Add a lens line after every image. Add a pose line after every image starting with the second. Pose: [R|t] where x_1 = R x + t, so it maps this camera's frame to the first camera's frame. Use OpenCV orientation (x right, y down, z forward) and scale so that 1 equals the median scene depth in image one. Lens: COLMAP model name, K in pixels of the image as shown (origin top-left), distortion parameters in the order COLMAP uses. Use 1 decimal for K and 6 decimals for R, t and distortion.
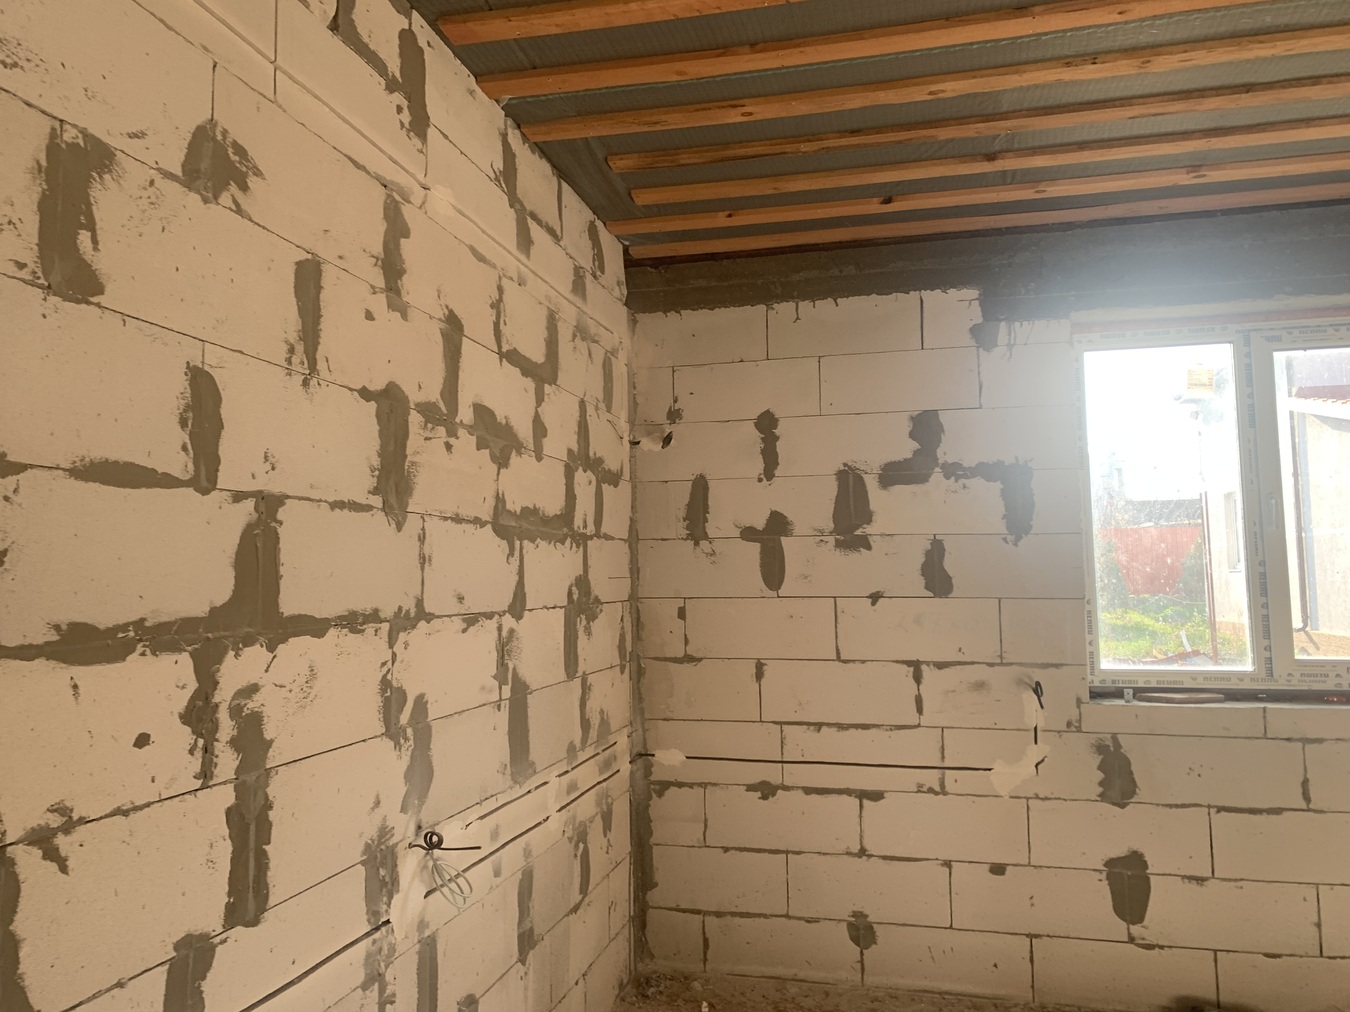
lens RADIAL K [[1035.9, 0, 649.2], [0, 1035.9, 486.5], [0, 0, 1]] dist [0.052767, -0.056262]
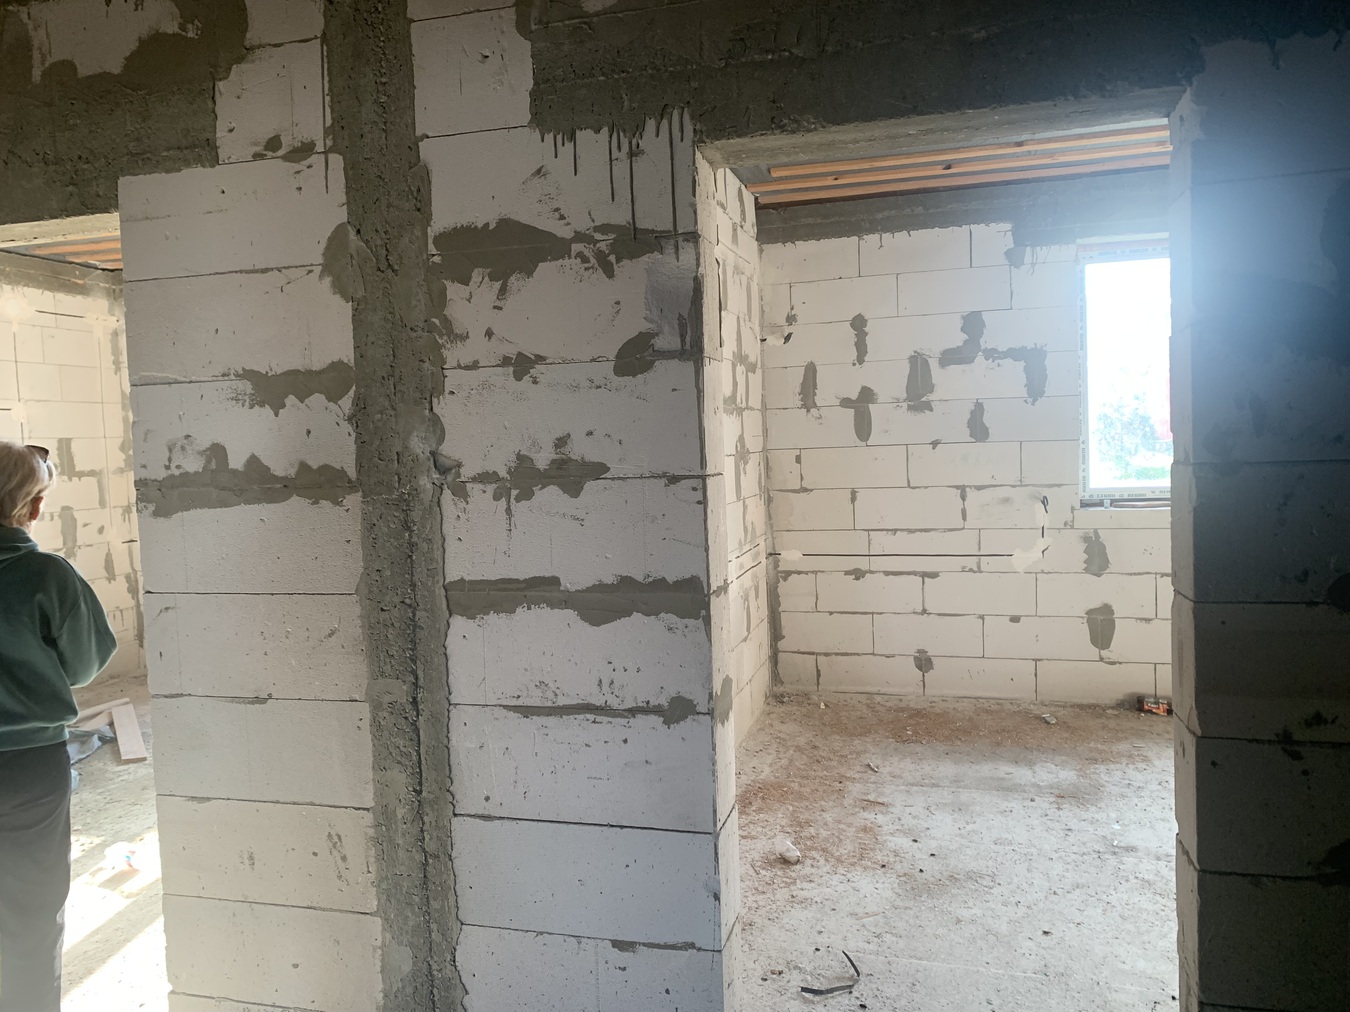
lens RADIAL K [[1035.9, 0, 649.1], [0, 1035.9, 498.6], [0, 0, 1]] dist [0.052767, -0.056262]
pose [[0.999035, -0.025267, -0.035938, -0.133774], [0.030403, 0.988154, 0.150426, -0.048955], [0.031711, -0.151373, 0.987968, -0.470663]]
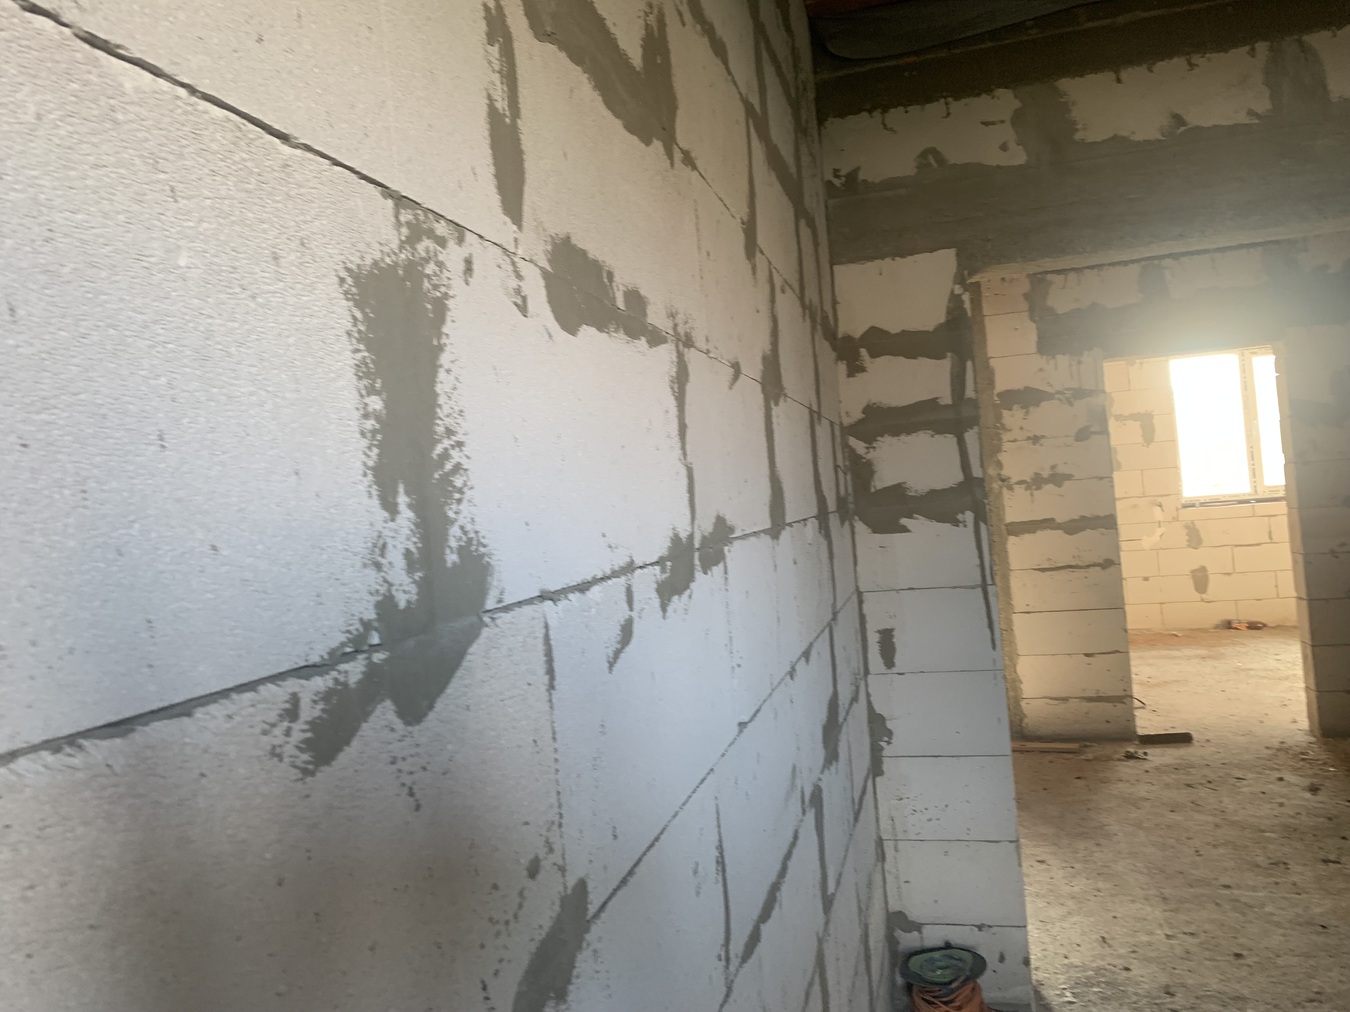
lens RADIAL K [[1035.9, 0, 653.7], [0, 1035.9, 481.9], [0, 0, 1]] dist [0.052767, -0.056262]
pose [[0.997061, -0.073775, -0.020637, -0.730125], [0.075149, 0.994235, 0.076478, -0.132008], [0.014875, -0.077804, 0.996858, -1.405513]]
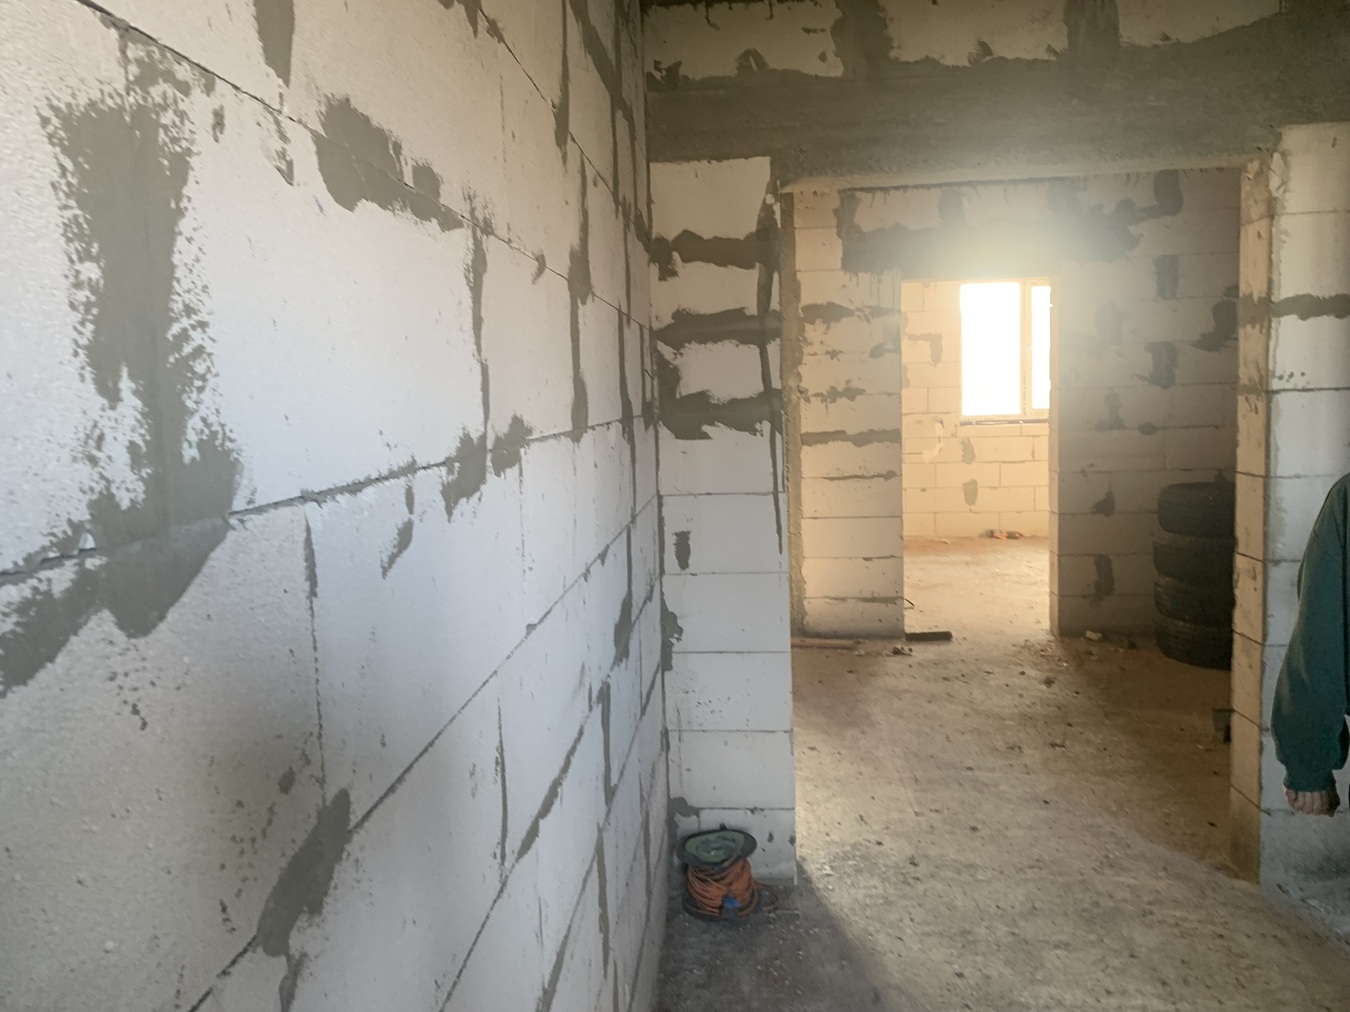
lens RADIAL K [[1035.9, 0, 660.9], [0, 1035.9, 477.5], [0, 0, 1]] dist [0.052767, -0.056262]
pose [[0.986400, -0.036478, 0.160265, -0.717741], [0.007499, 0.984034, 0.177822, -0.132493], [-0.164193, -0.174201, 0.970925, -1.388760]]
